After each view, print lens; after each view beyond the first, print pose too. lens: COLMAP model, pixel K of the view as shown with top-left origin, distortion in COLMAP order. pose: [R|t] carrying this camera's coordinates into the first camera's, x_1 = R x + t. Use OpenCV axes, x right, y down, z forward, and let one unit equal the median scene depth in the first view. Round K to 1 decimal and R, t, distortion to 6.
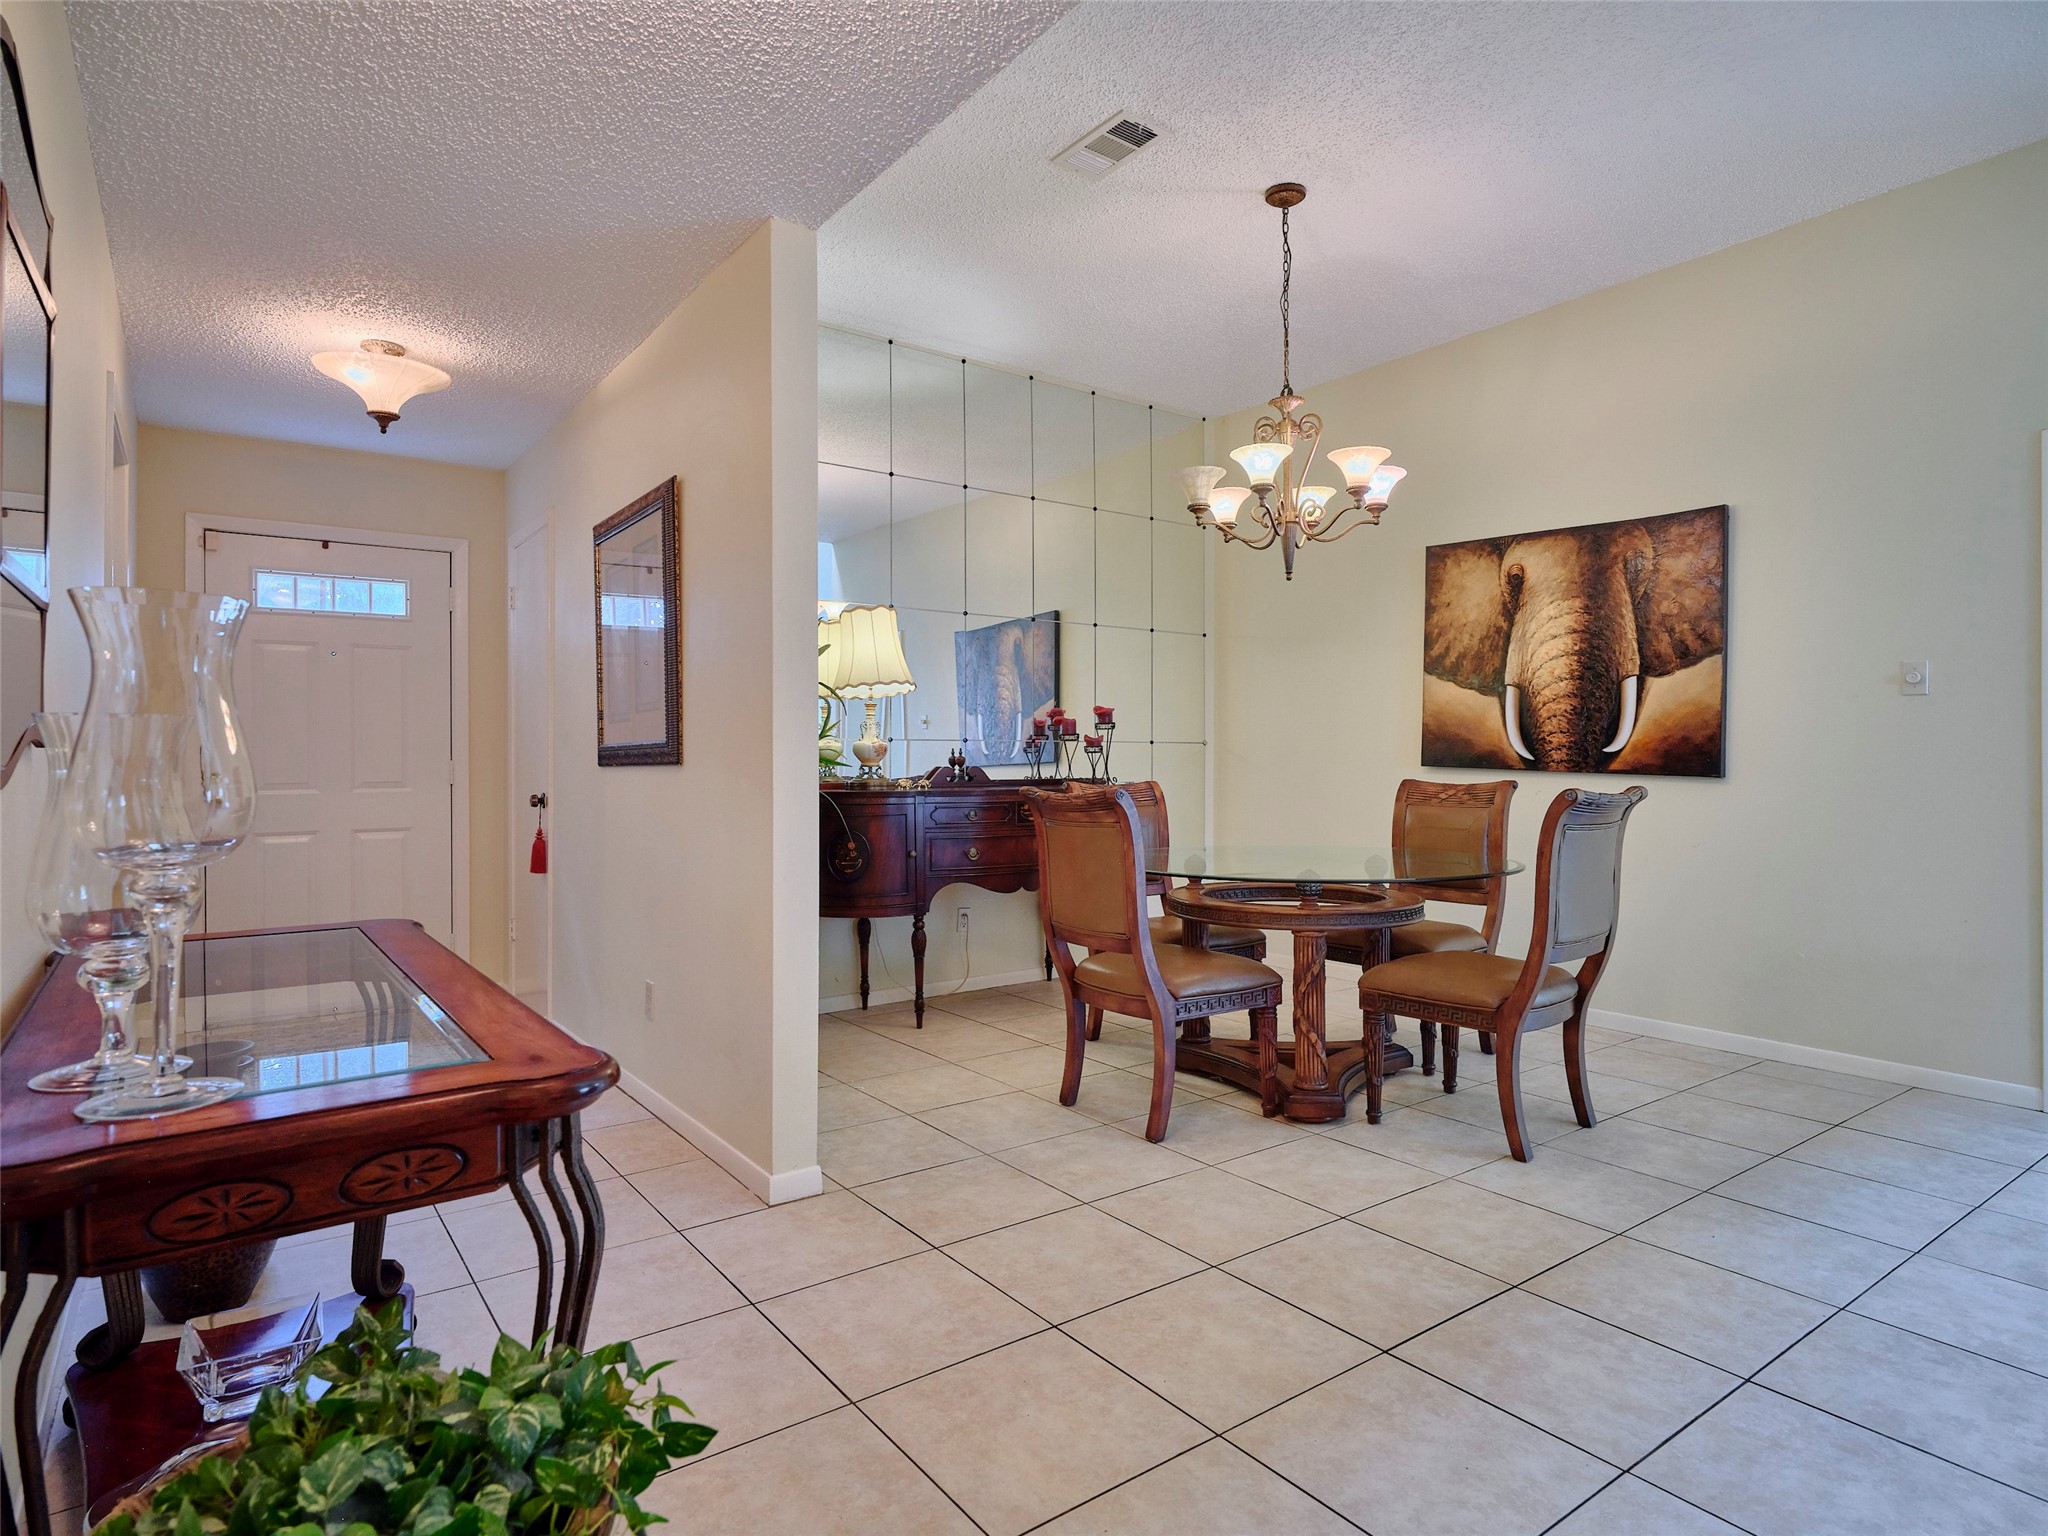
lens RADIAL K [[1122.8, 0, 1012.1], [0, 1122.8, 762.6], [0, 0, 1]] dist [0.002649, -0.001355]
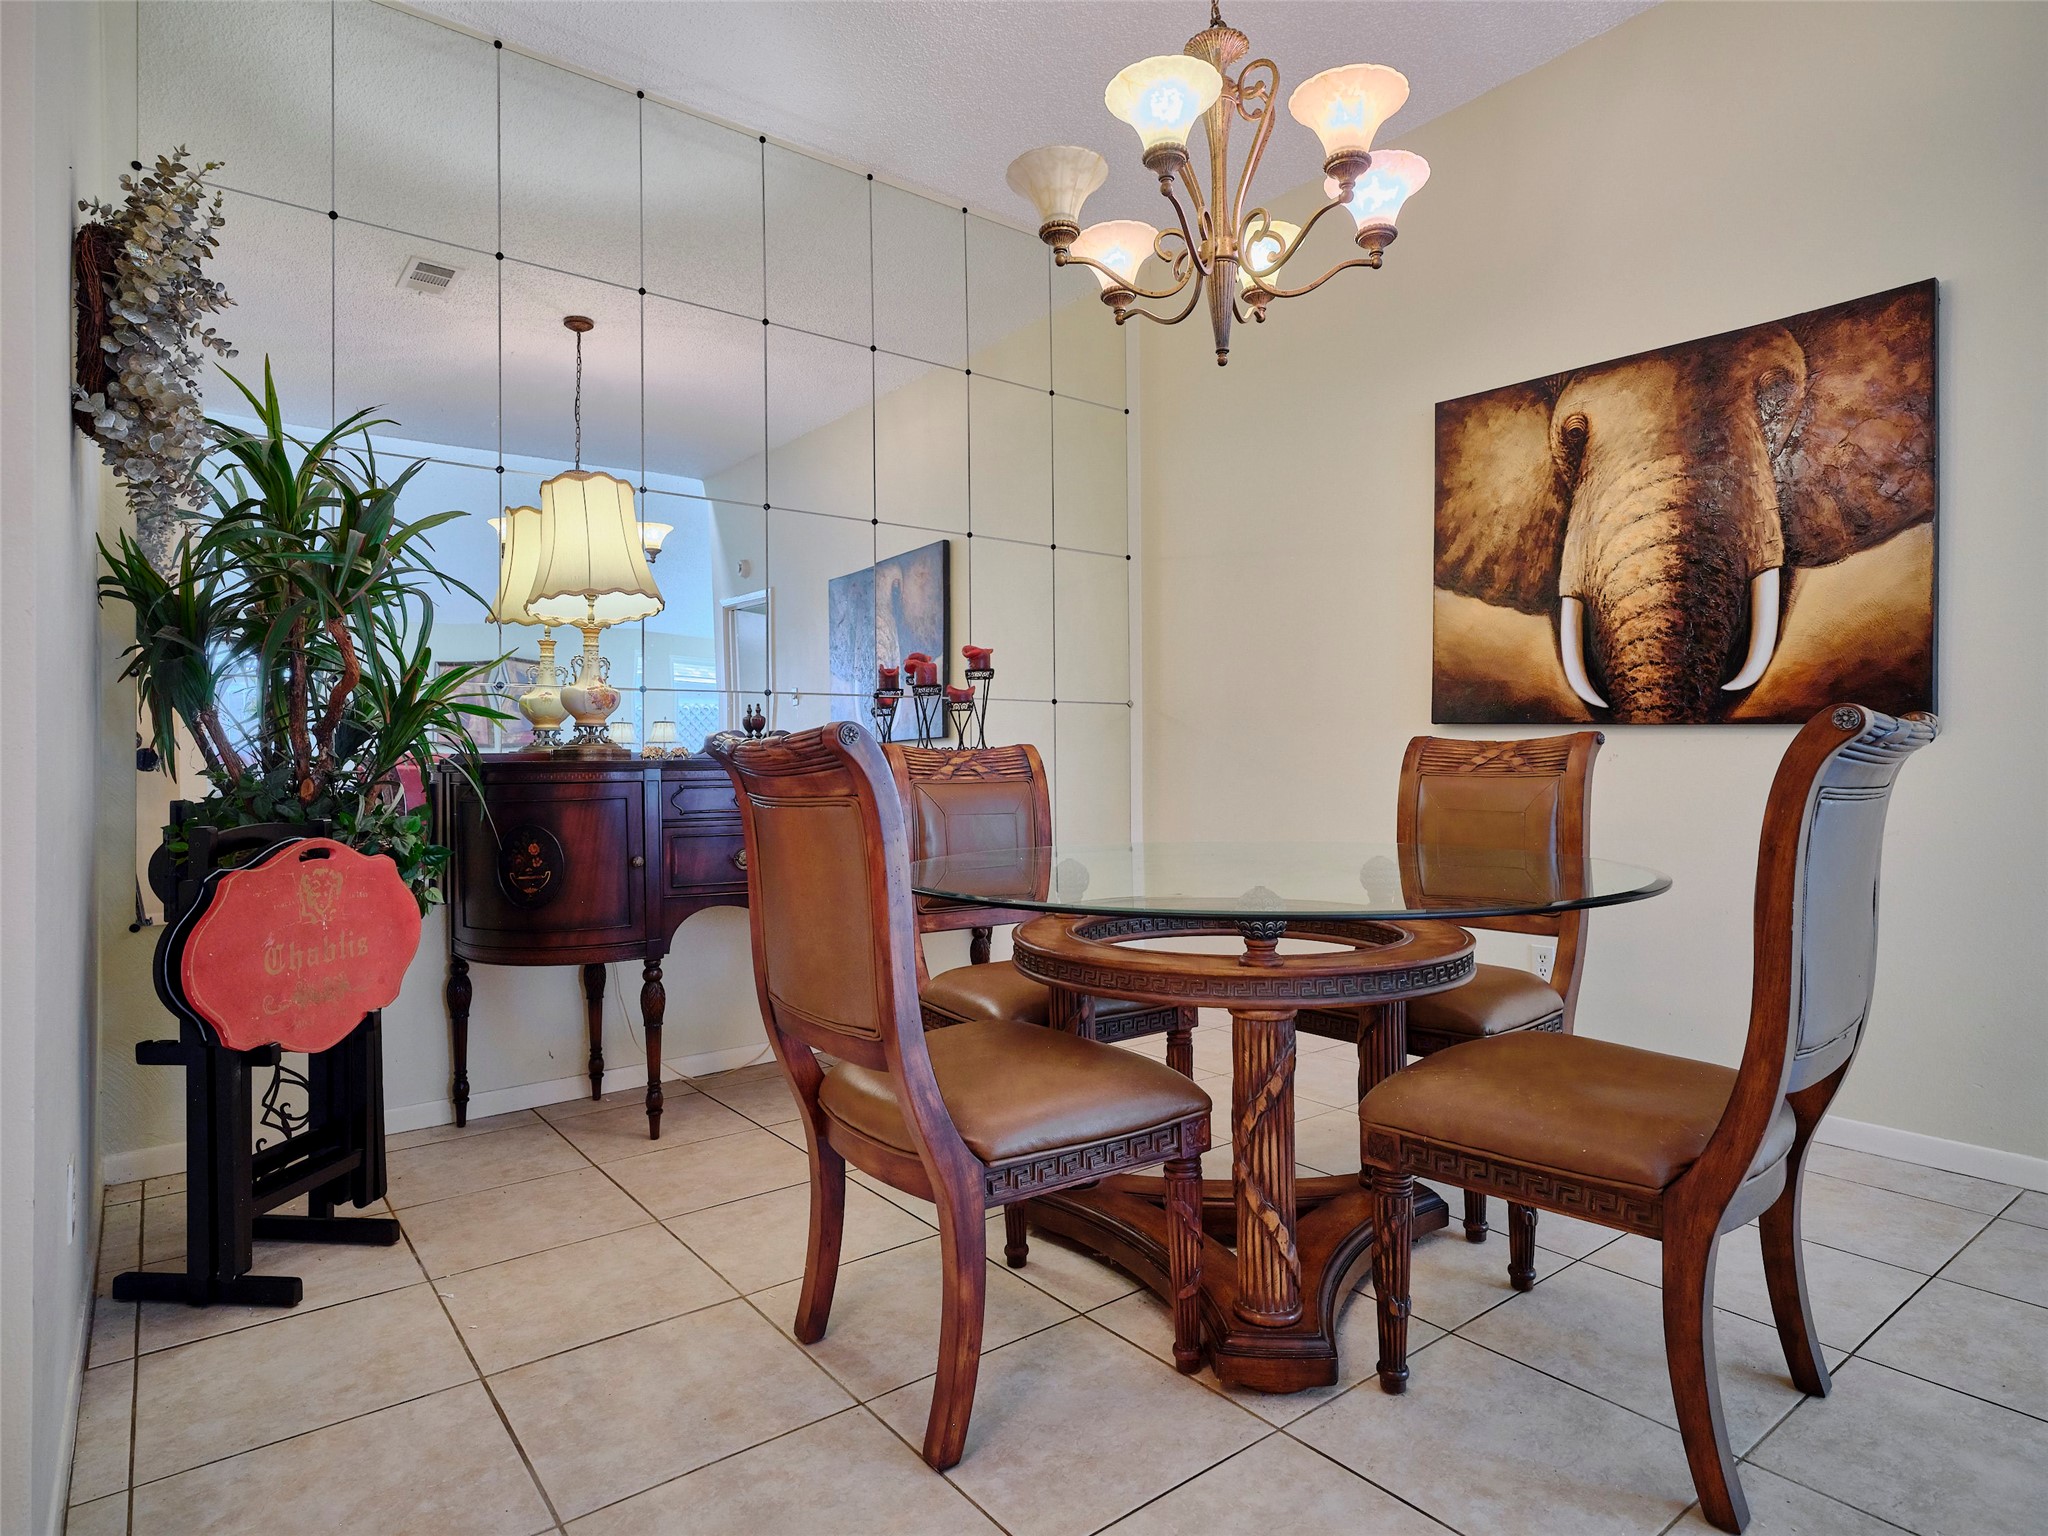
lens RADIAL K [[1122.8, 0, 1014.8], [0, 1122.8, 756.6], [0, 0, 1]] dist [0.002649, -0.001355]
pose [[0.999585, -0.007992, 0.027689, 0.107030], [0.008197, 0.999940, -0.007303, 0.030022], [-0.027629, 0.007527, 0.999590, 0.378983]]
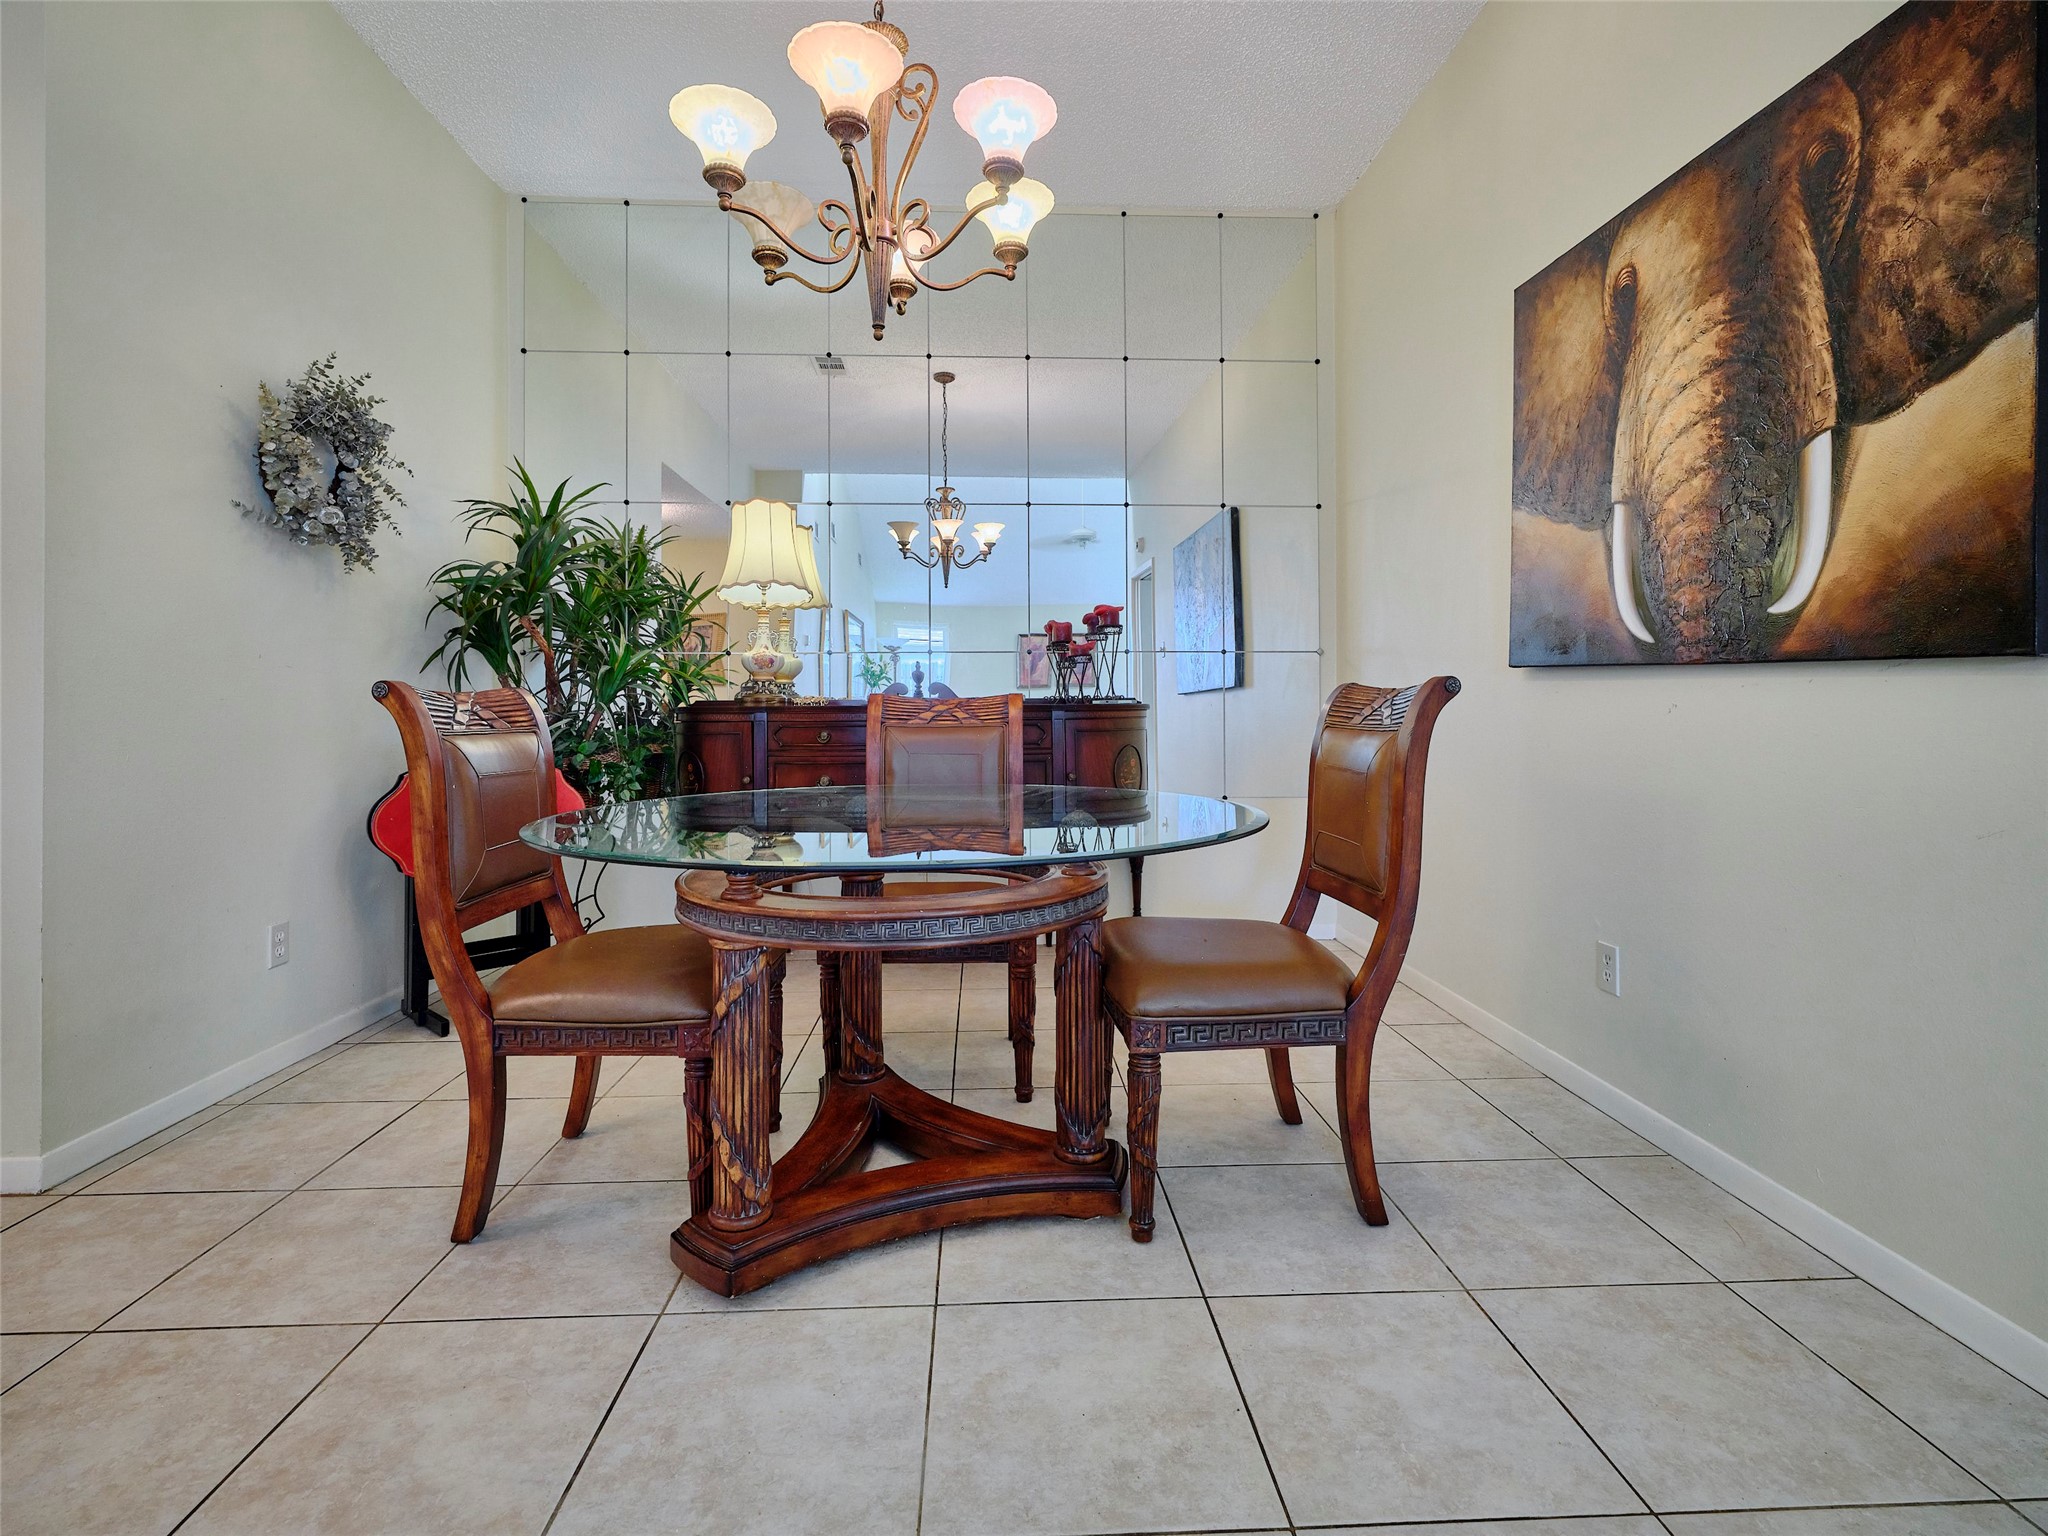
lens RADIAL K [[936.4, 0, 1026.6], [0, 936.4, 710.2], [0, 0, 1]] dist [-0.002516, 0.000283]
pose [[0.836809, -0.001166, -0.547494, 0.492713], [0.001224, 0.999999, -0.000258, 0.029322], [0.547494, -0.000454, 0.836810, 0.532347]]
